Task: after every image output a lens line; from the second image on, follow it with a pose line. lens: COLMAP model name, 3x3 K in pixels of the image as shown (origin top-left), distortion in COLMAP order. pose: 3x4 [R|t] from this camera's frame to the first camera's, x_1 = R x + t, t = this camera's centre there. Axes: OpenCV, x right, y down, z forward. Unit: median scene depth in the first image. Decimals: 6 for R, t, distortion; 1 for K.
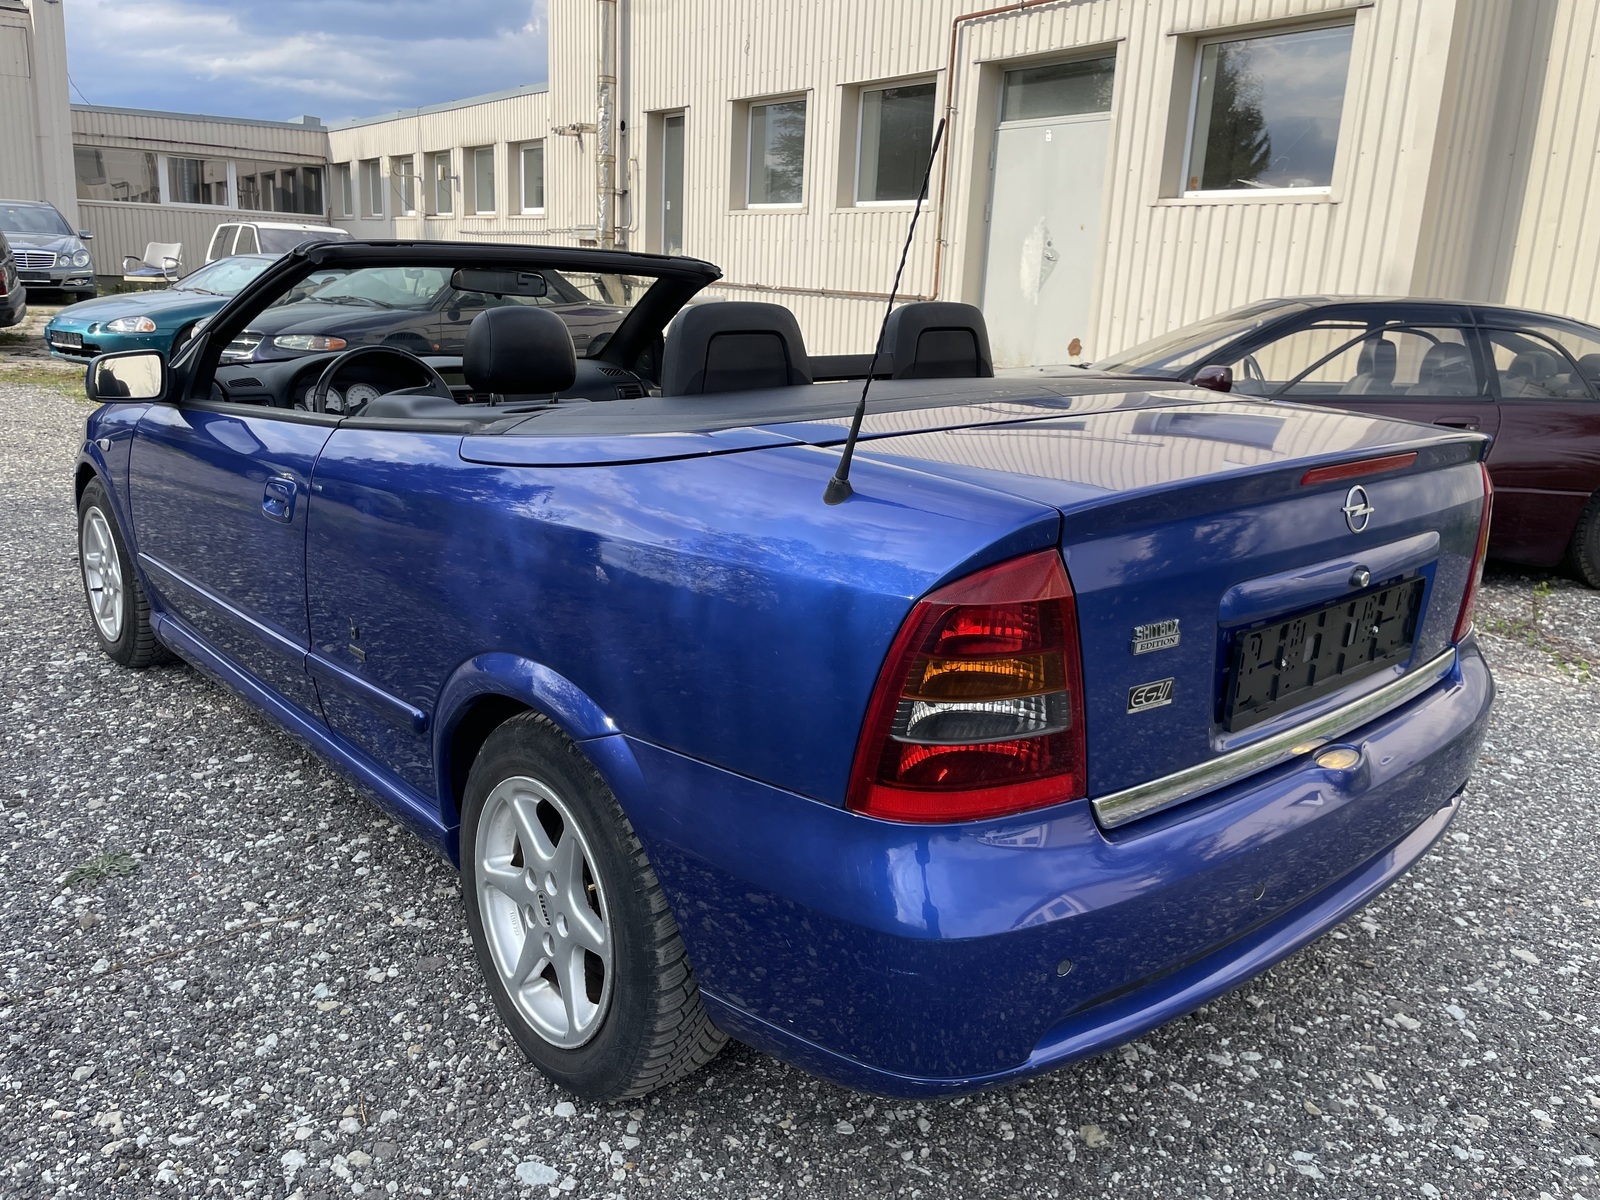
lens RADIAL K [[1209.3, 0, 794.6], [0, 1209.3, 596.4], [0, 0, 1]] dist [0.076688, -0.105378]
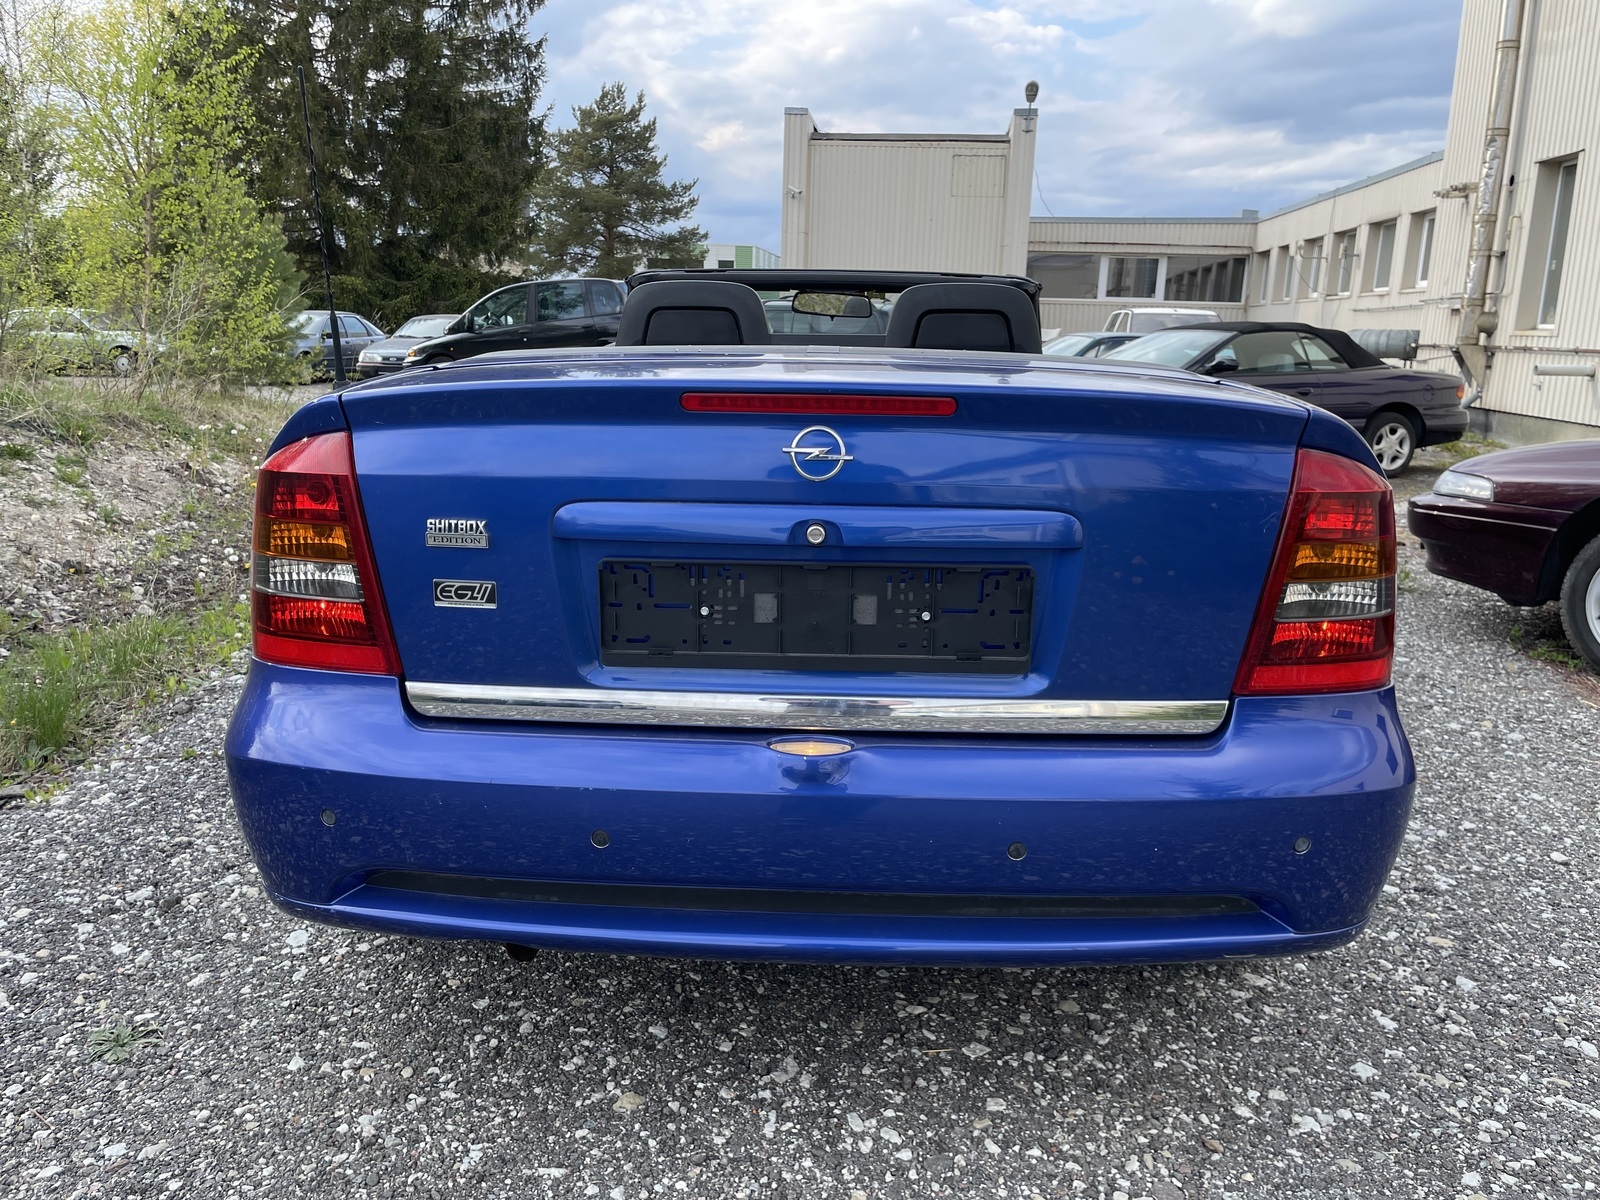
lens RADIAL K [[1212.3, 0, 799.4], [0, 1212.3, 598.3], [0, 0, 1]] dist [0.002810, -0.004729]
pose [[0.729232, 0.120892, -0.673503, 0.107589], [-0.167387, 0.985882, -0.004274, 0.003843], [0.663477, 0.115853, 0.739173, 0.039625]]
